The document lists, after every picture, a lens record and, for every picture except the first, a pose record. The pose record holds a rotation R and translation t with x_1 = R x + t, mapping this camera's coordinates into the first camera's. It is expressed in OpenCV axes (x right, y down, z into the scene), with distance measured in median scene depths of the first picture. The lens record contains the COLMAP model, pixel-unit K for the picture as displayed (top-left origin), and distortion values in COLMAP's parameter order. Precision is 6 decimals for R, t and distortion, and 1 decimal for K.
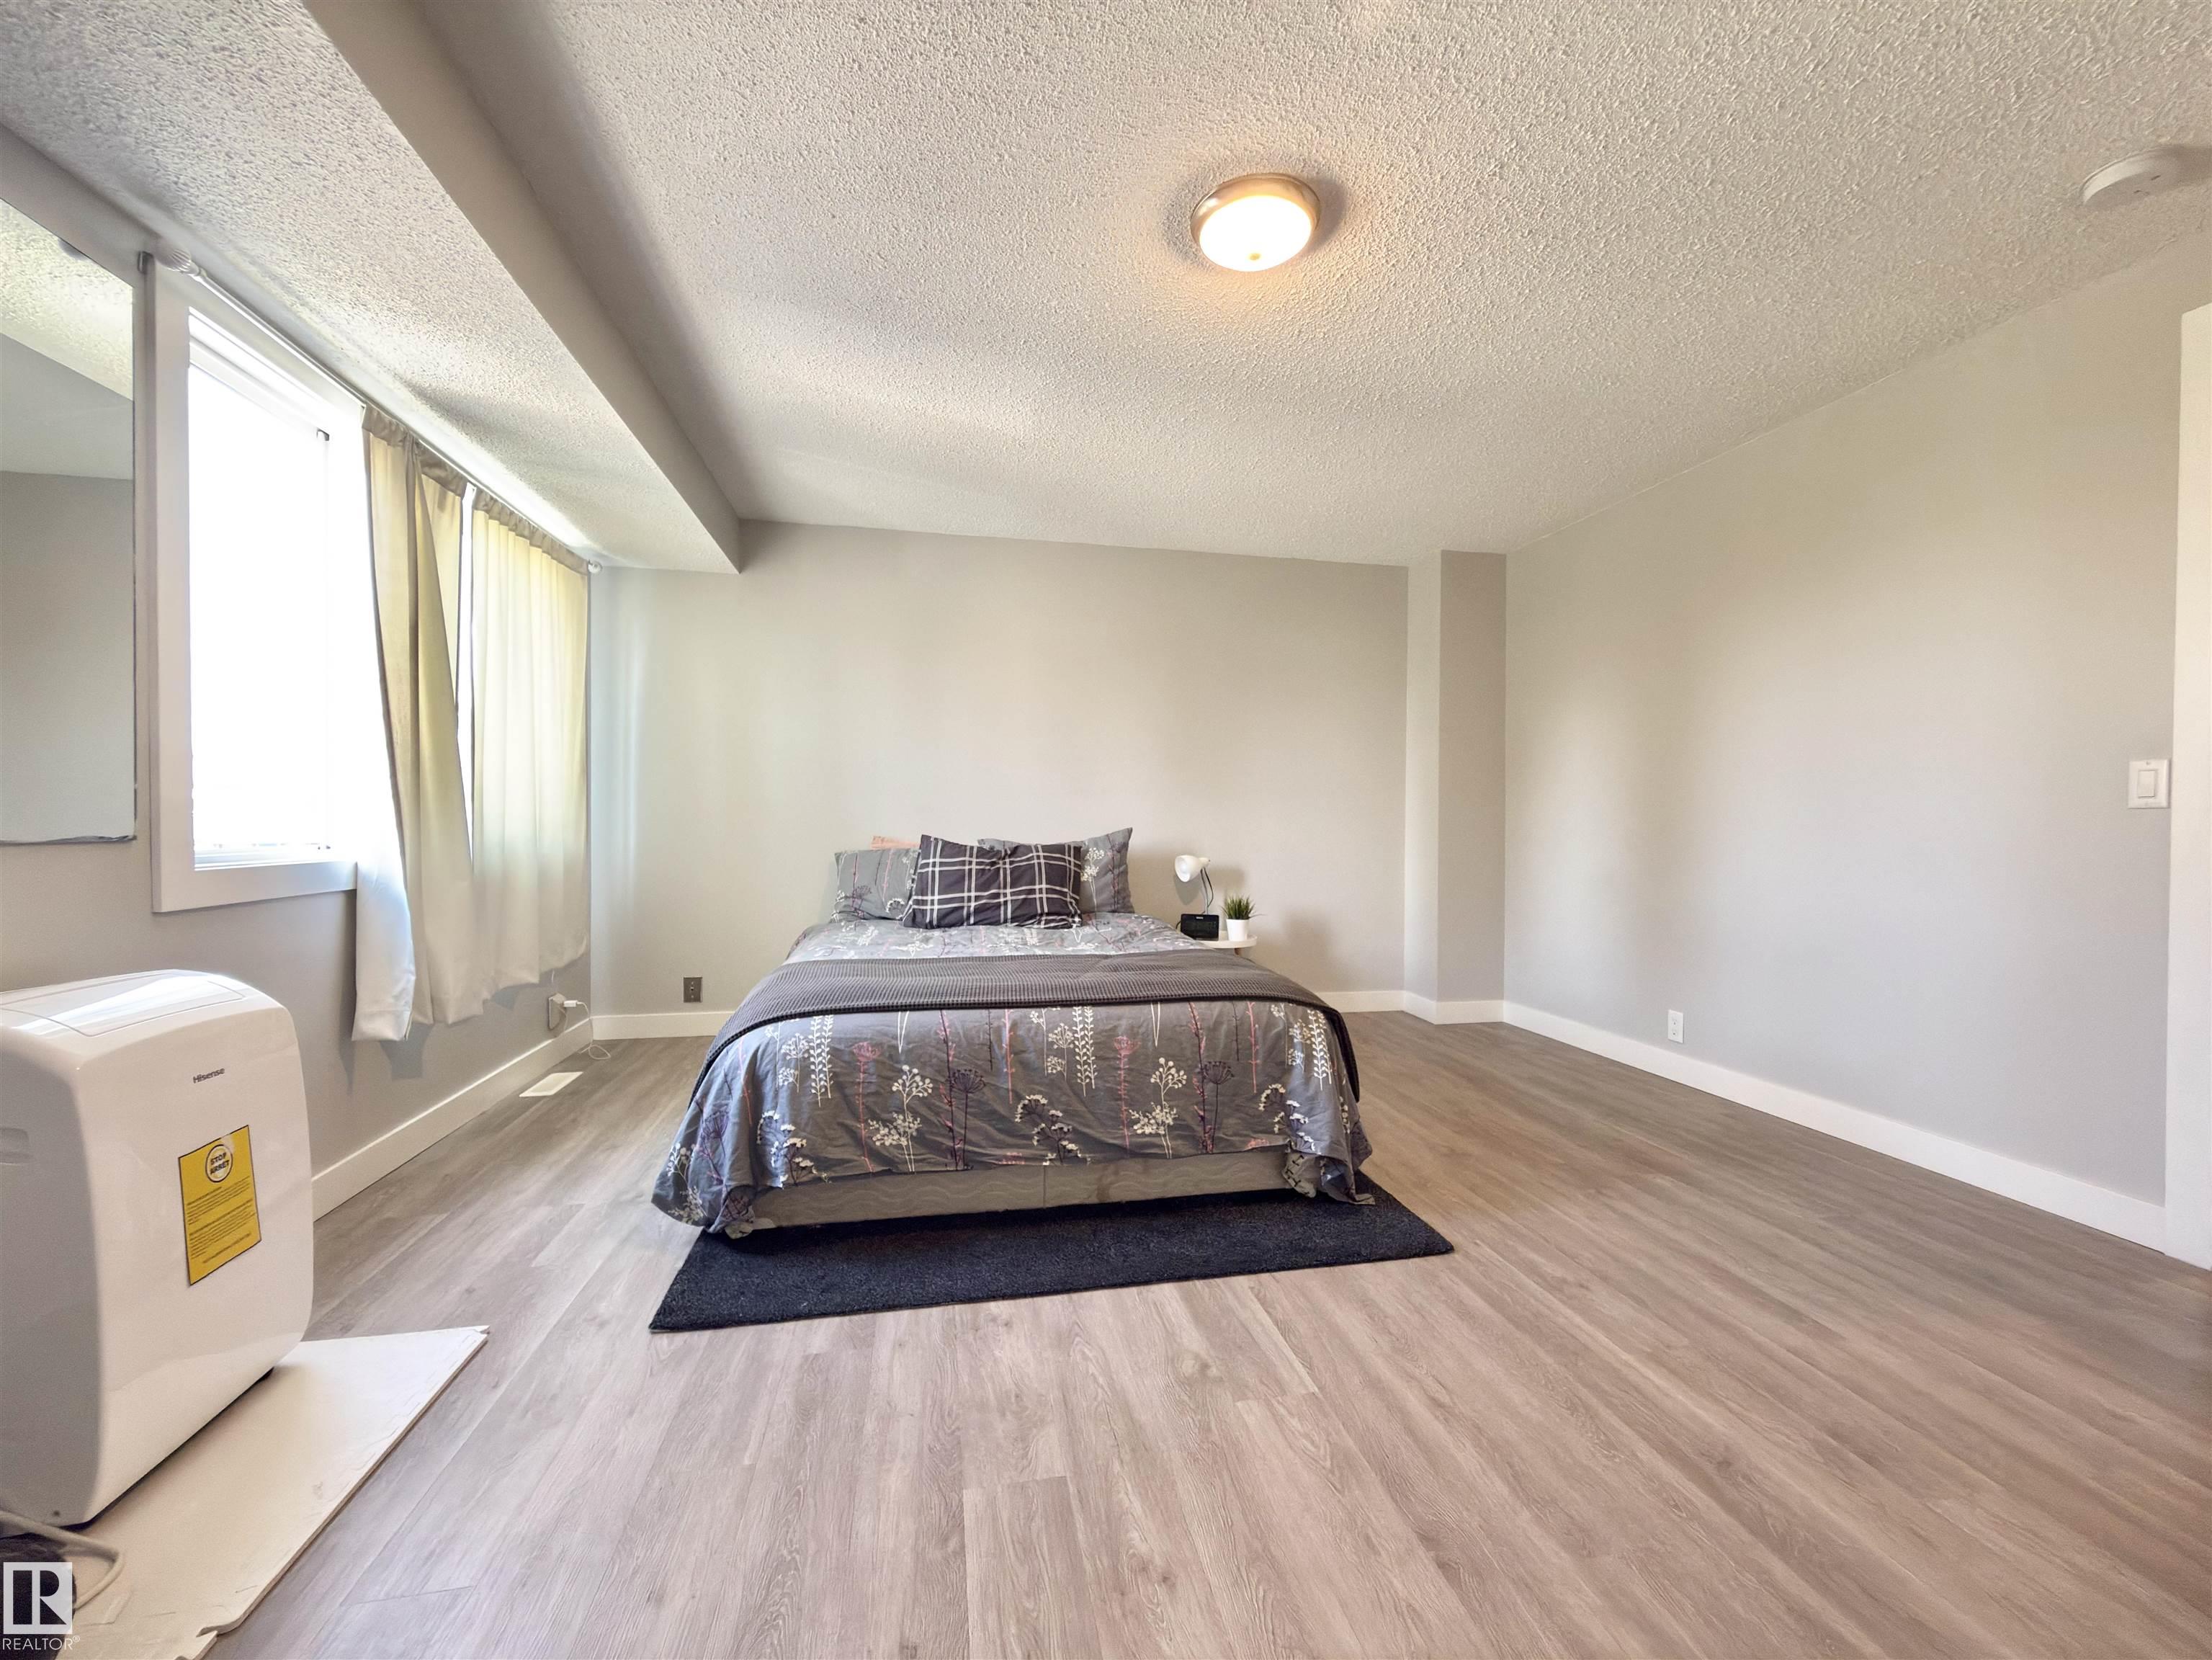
lens RADIAL K [[883.4, 0, 1106.7], [0, 883.4, 829.4], [0, 0, 1]] dist [0.000171, -0.000136]
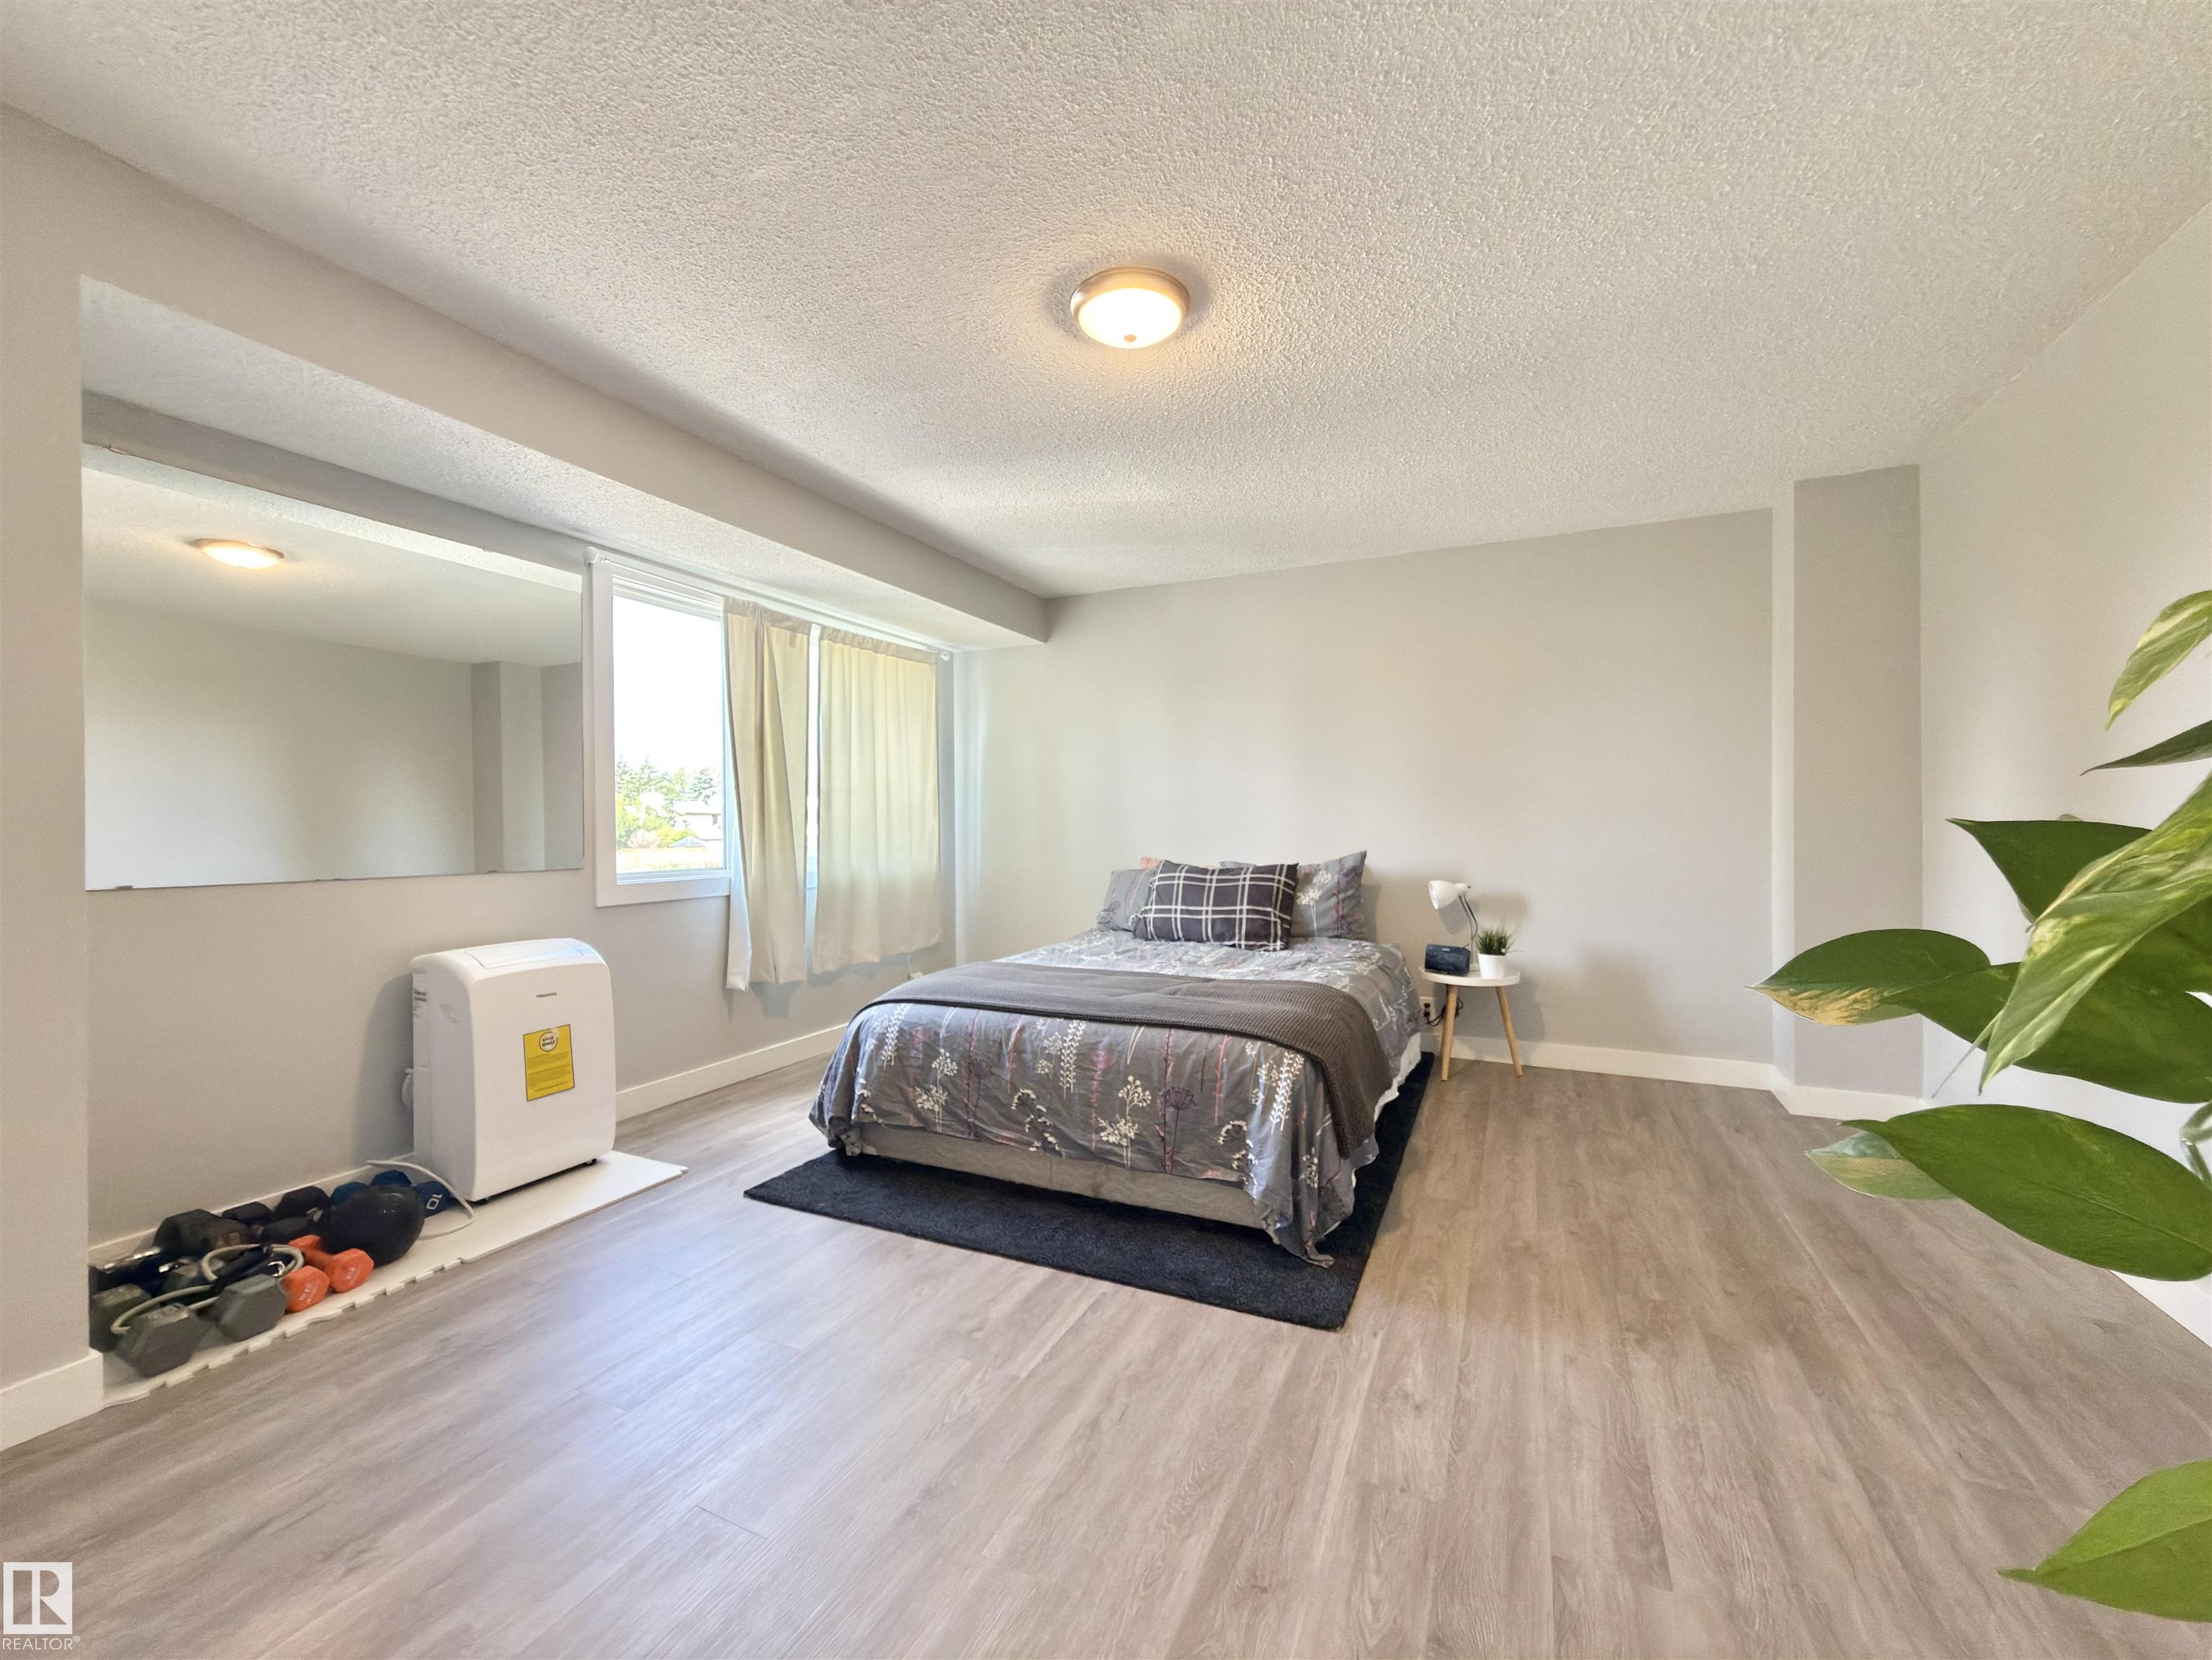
lens RADIAL K [[883.4, 0, 1106.7], [0, 883.4, 829.4], [0, 0, 1]] dist [0.000171, -0.000136]
pose [[0.807764, -0.008873, -0.589440, 0.709050], [0.006114, 0.999959, -0.006674, -0.039885], [0.589475, 0.001787, 0.807785, 0.105677]]
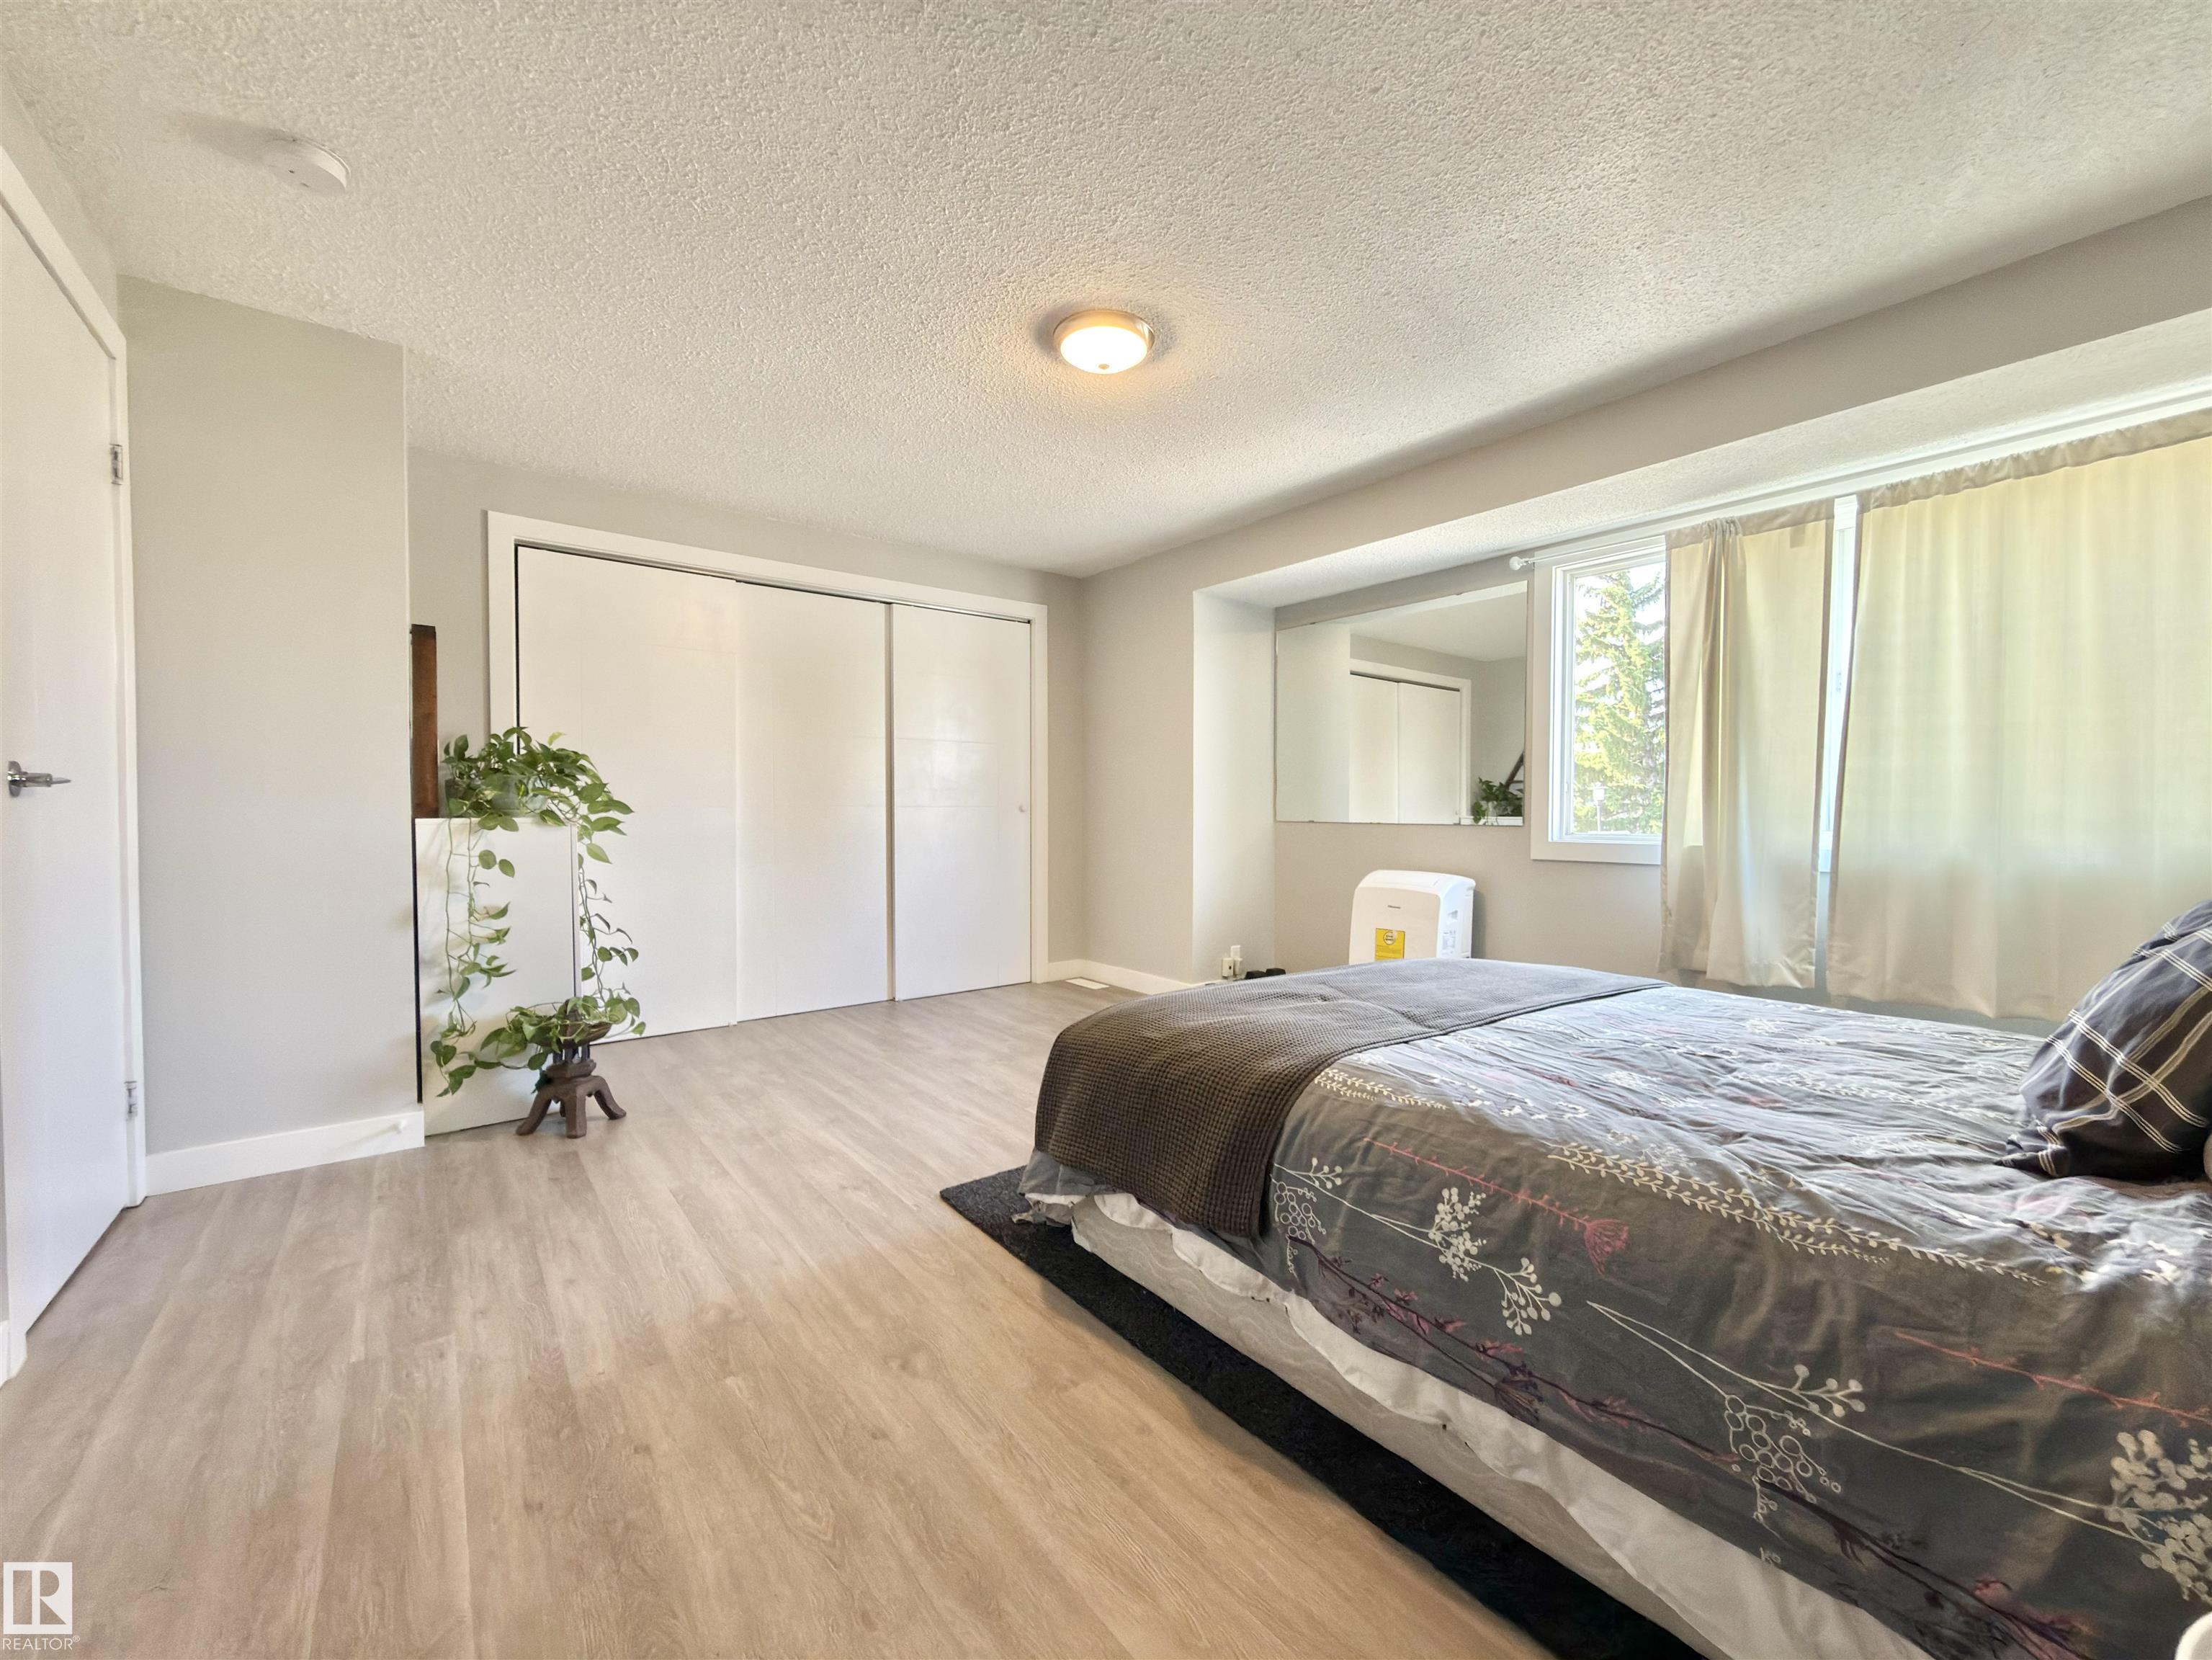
lens RADIAL K [[883.4, 0, 1106.7], [0, 883.4, 829.4], [0, 0, 1]] dist [0.000171, -0.000136]
pose [[-0.893193, -0.001353, -0.449671, 0.672475], [-0.014072, 0.999590, 0.024943, -0.015343], [0.449453, 0.028606, -0.892846, 1.975362]]
